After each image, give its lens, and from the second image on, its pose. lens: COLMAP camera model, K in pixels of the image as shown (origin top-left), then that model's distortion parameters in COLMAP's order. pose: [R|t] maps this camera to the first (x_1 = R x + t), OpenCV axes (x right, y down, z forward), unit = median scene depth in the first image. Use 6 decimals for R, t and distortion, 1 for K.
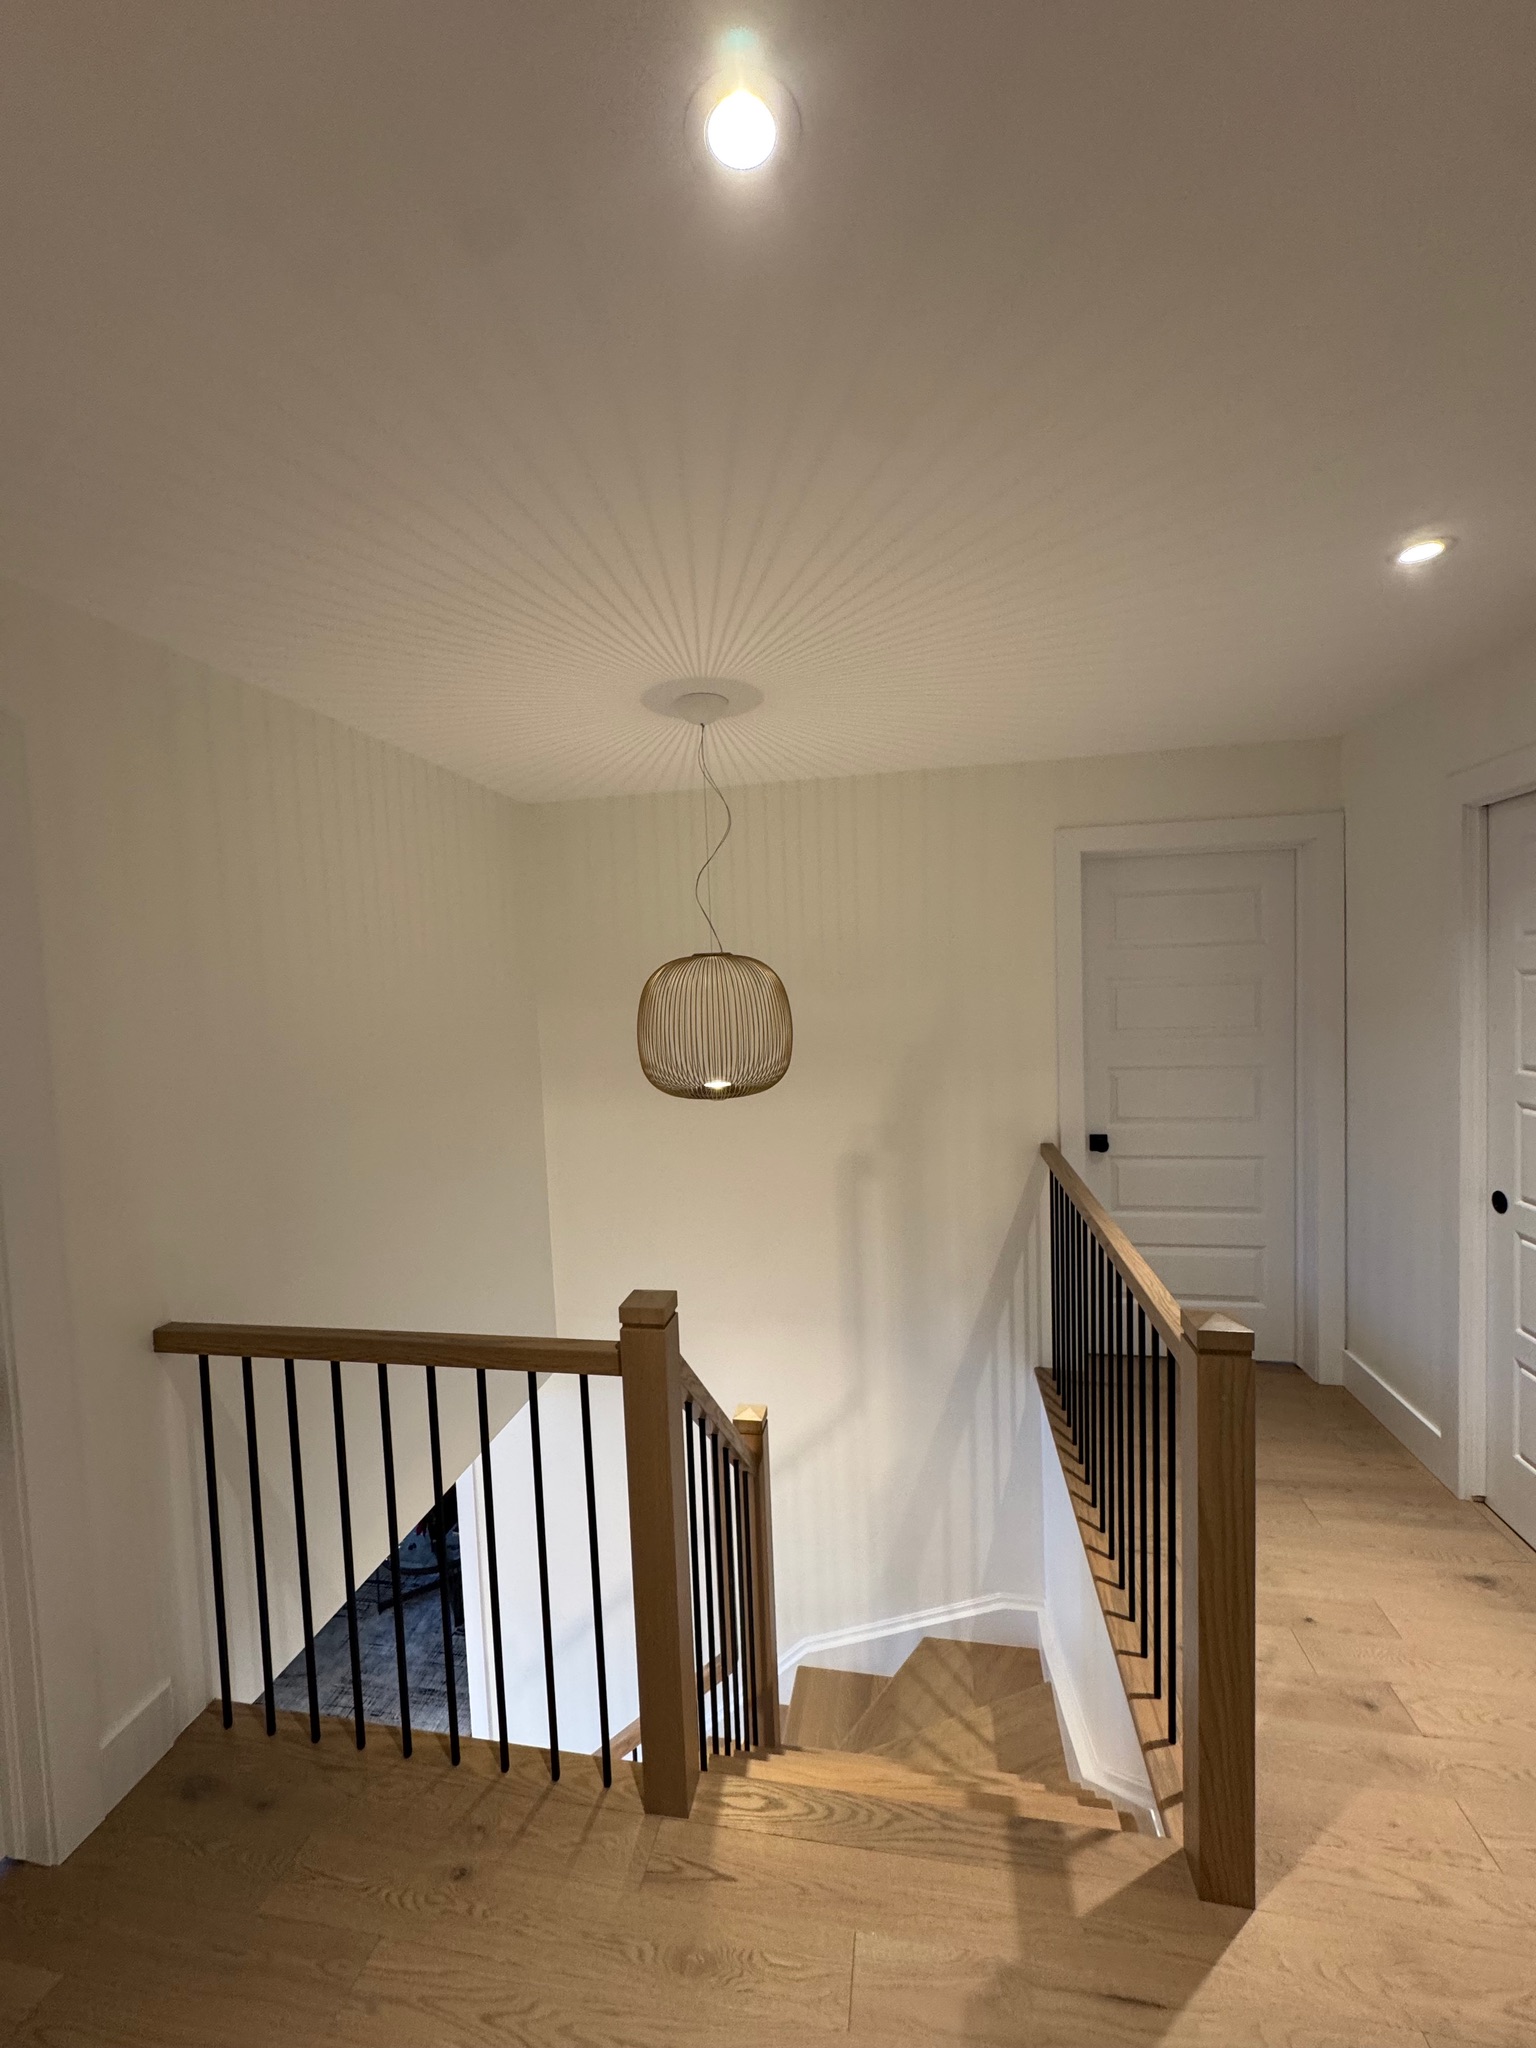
lens RADIAL K [[818.8, 0, 778.6], [0, 818.8, 1026.4], [0, 0, 1]] dist [-0.000811, -0.000232]
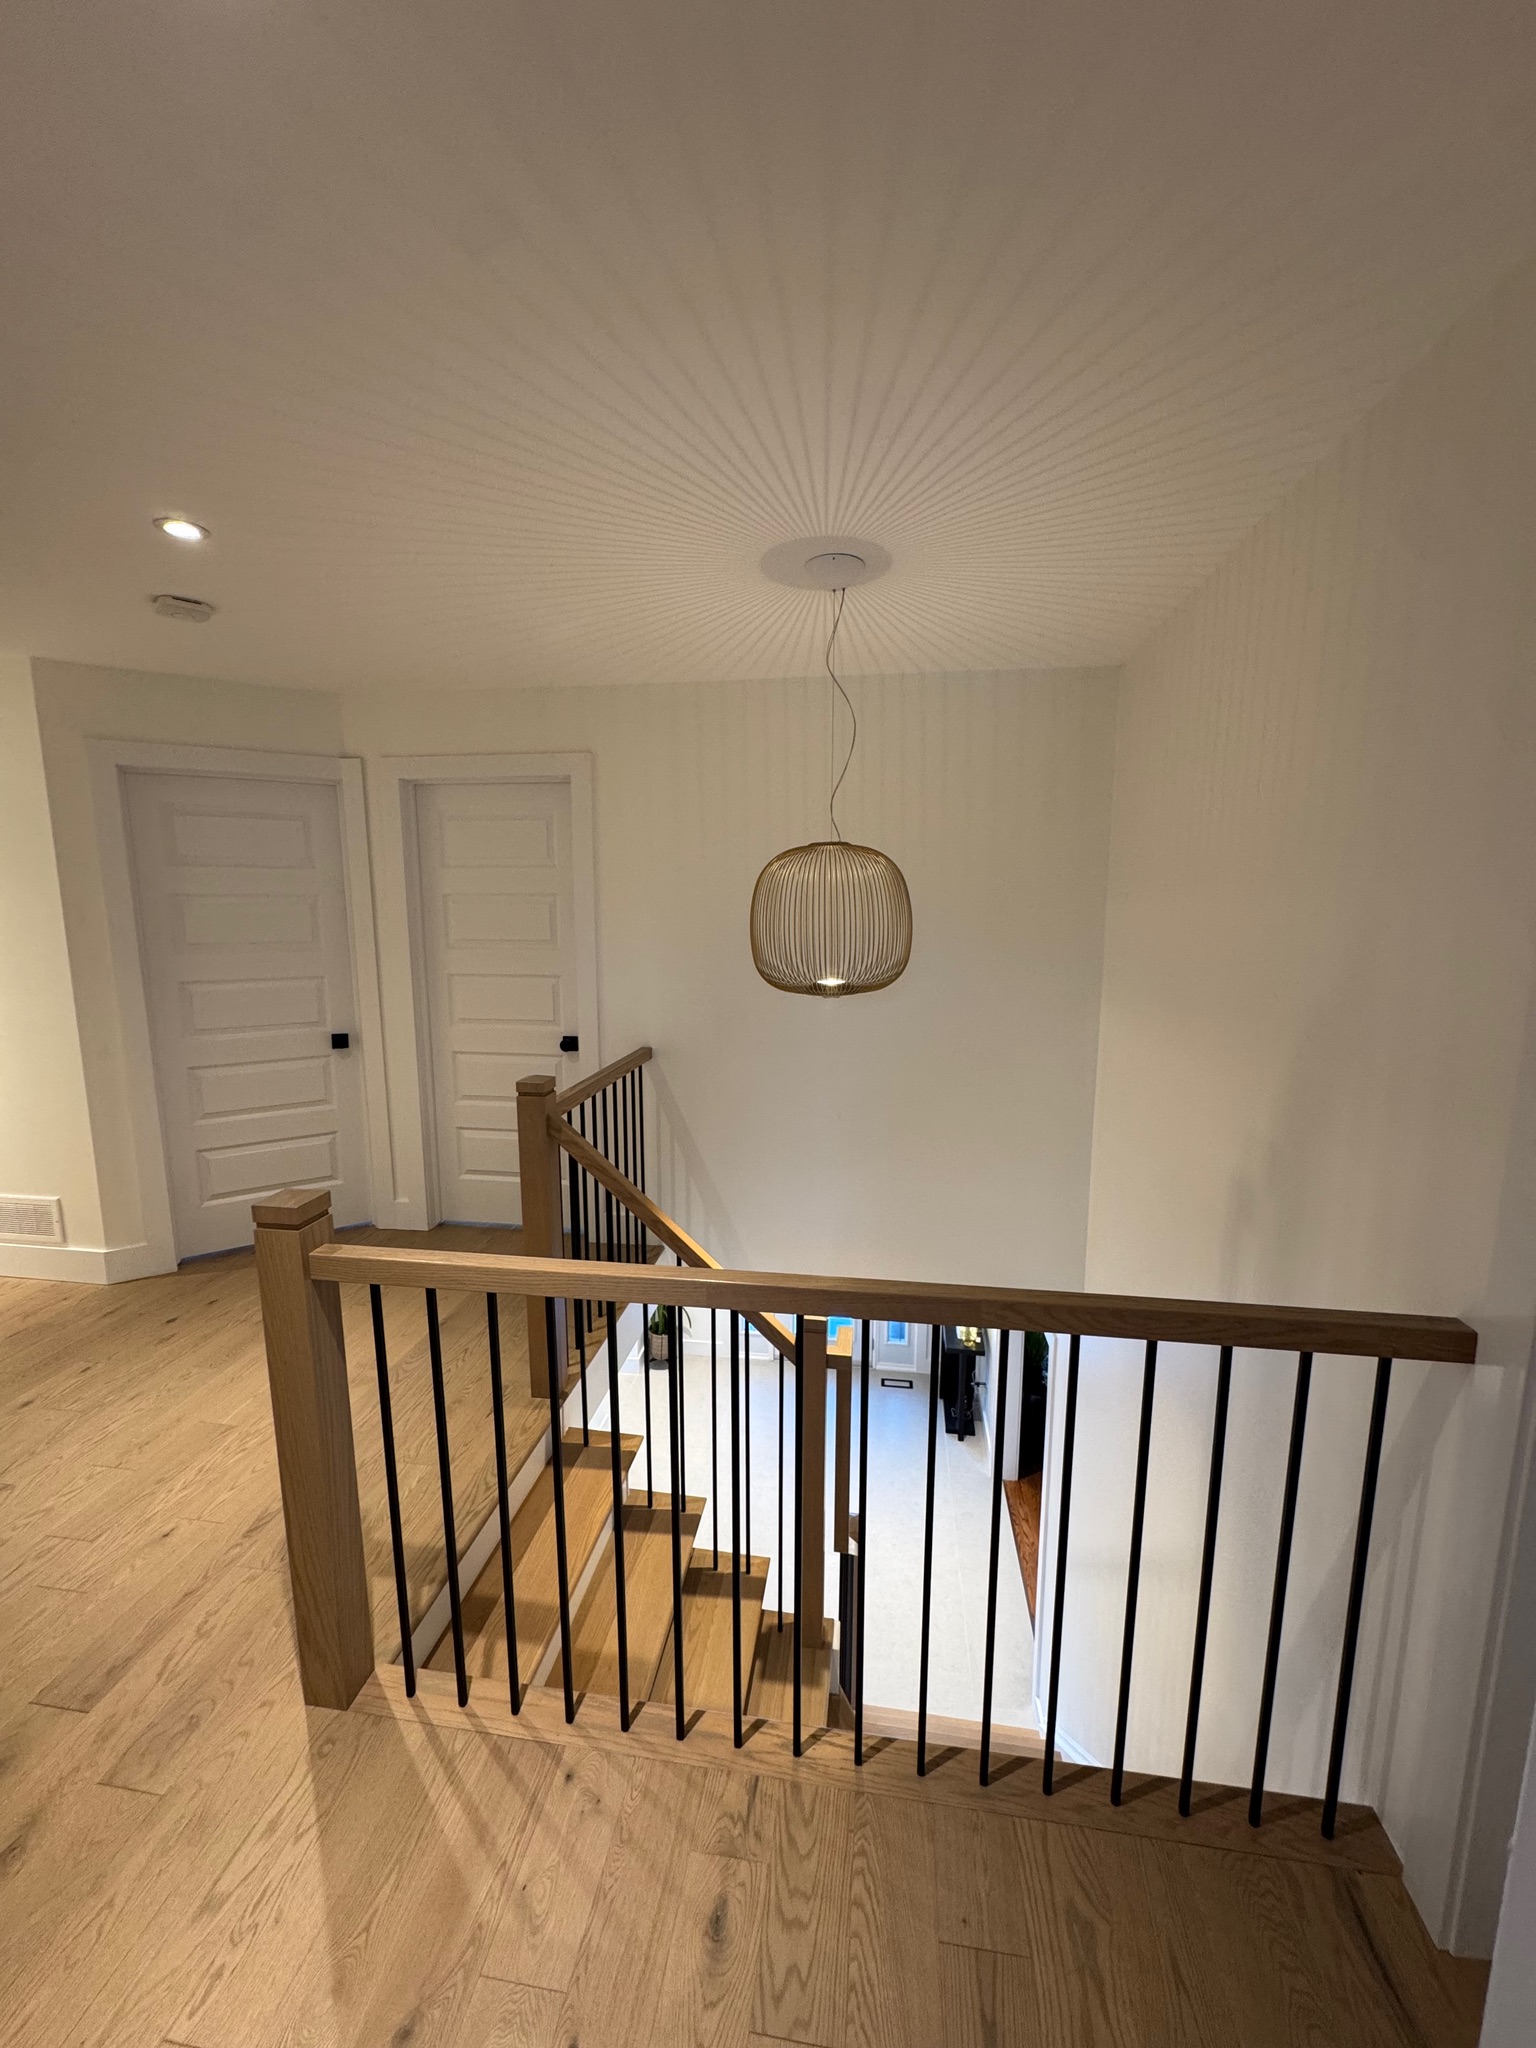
lens RADIAL K [[812.2, 0, 770.9], [0, 812.2, 1023.5], [0, 0, 1]] dist [-0.001326, 0.000064]
pose [[0.032210, 0.186732, -0.981883, 0.934315], [-0.064536, 0.980731, 0.184396, -0.055262], [0.997395, 0.057428, 0.043641, 0.942097]]
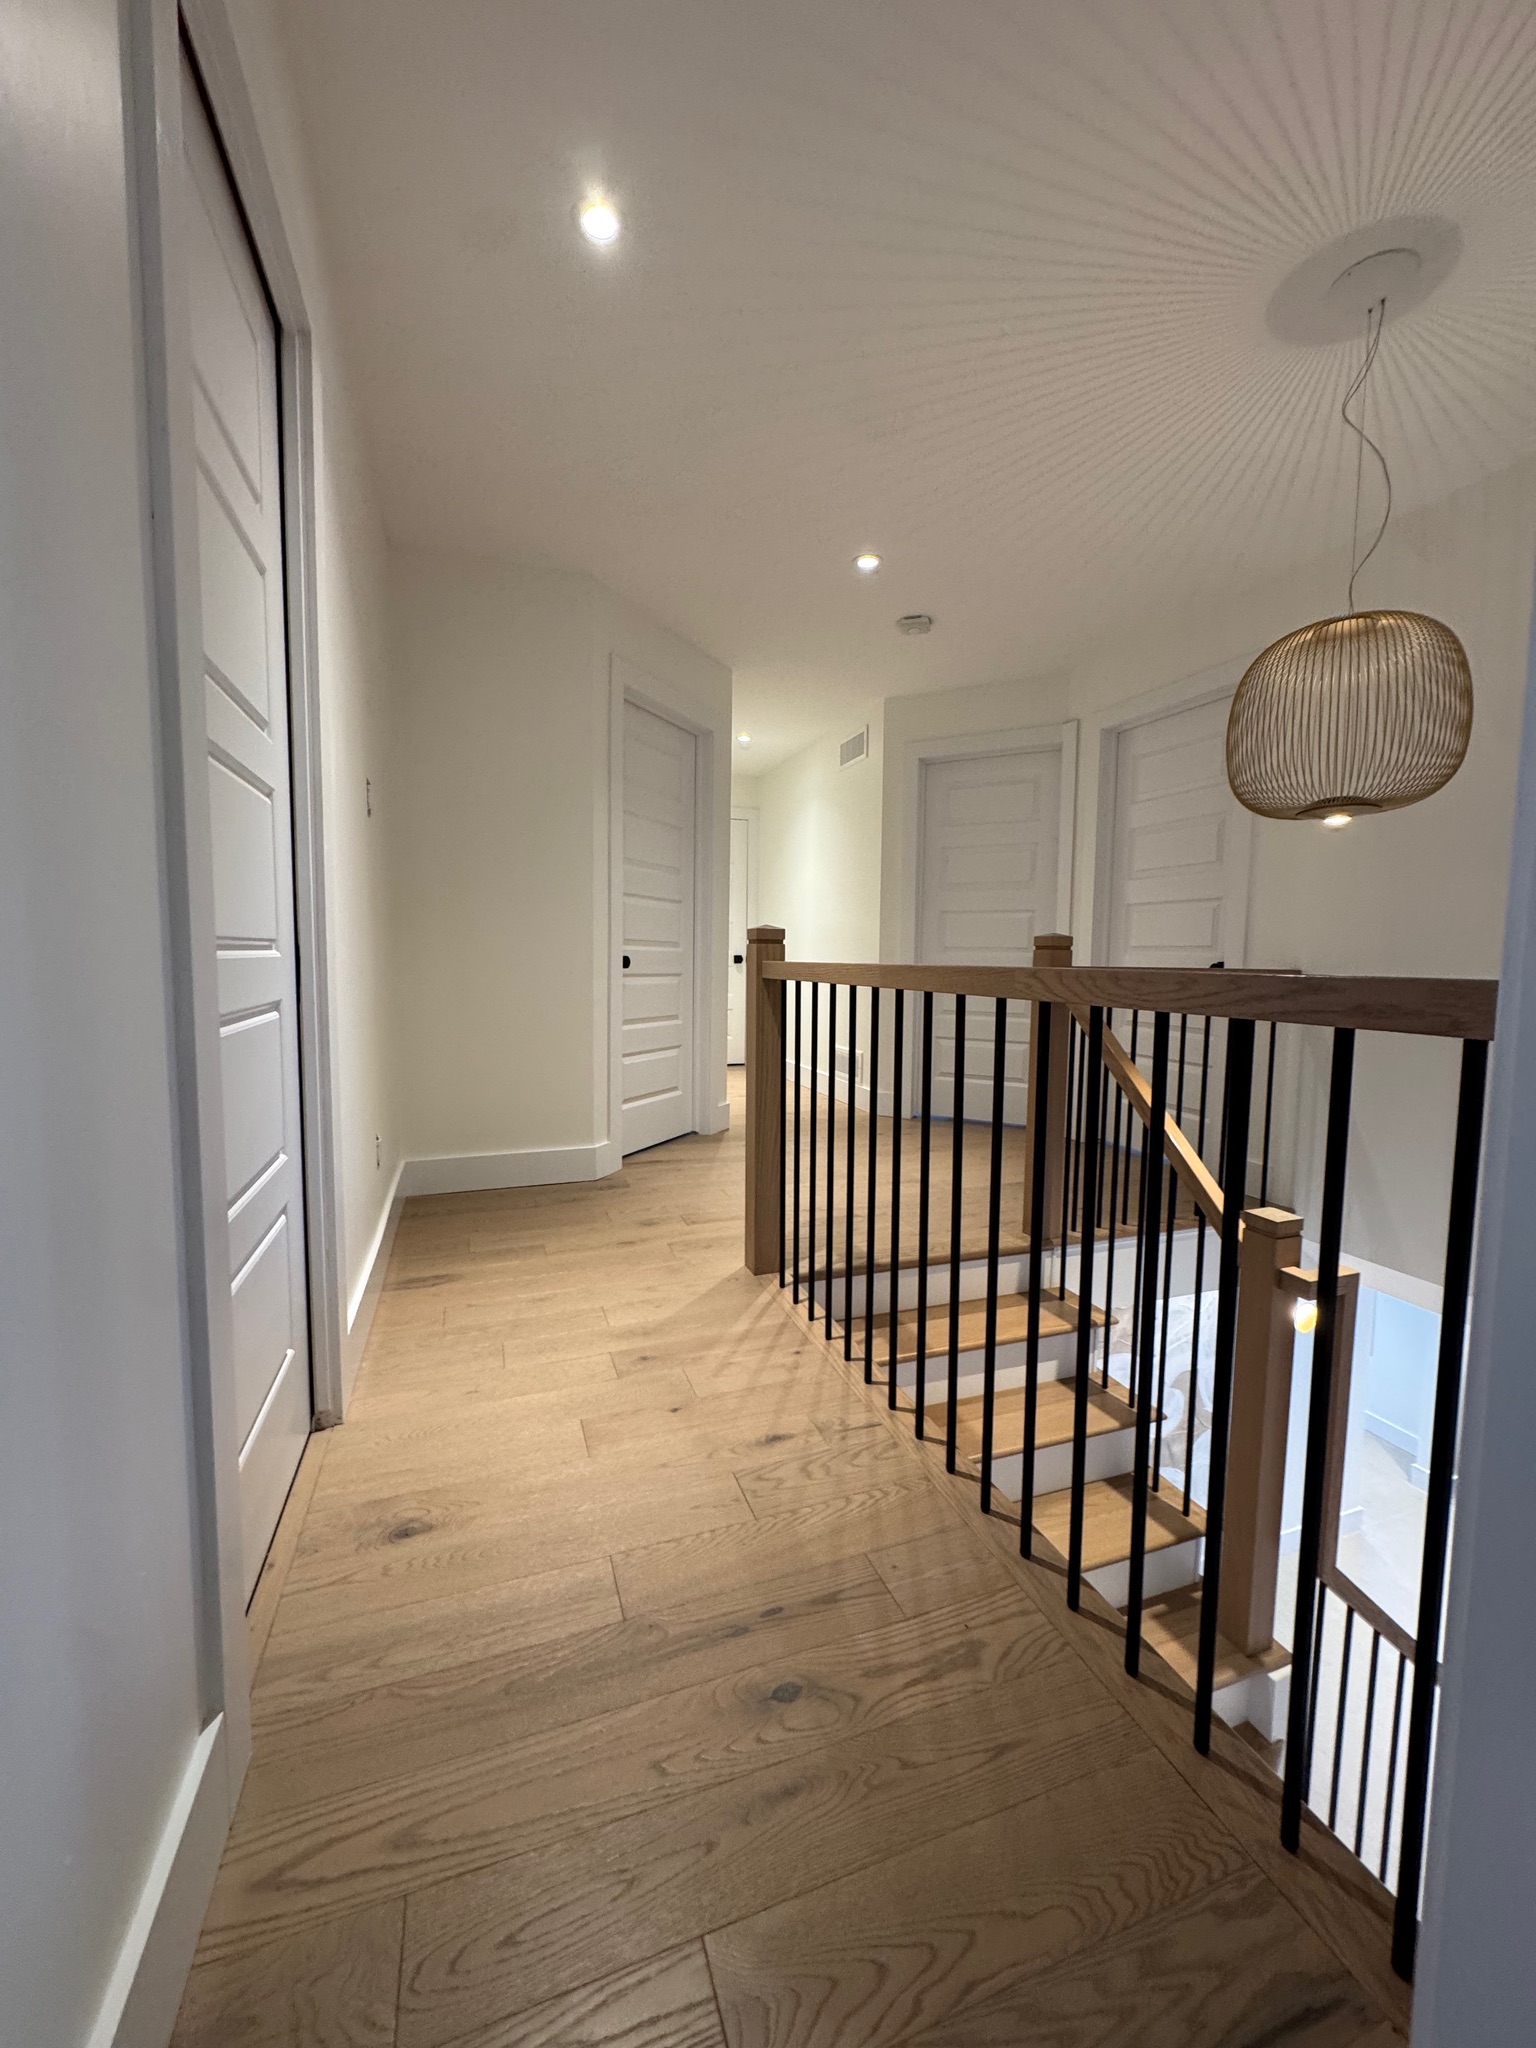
lens RADIAL K [[812.2, 0, 770.9], [0, 812.2, 1023.5], [0, 0, 1]] dist [-0.001326, 0.000064]
pose [[-0.866566, 0.069367, -0.494218, 0.835817], [-0.009723, 0.987758, 0.155688, 0.178079], [0.498968, 0.139720, -0.855283, 1.504188]]
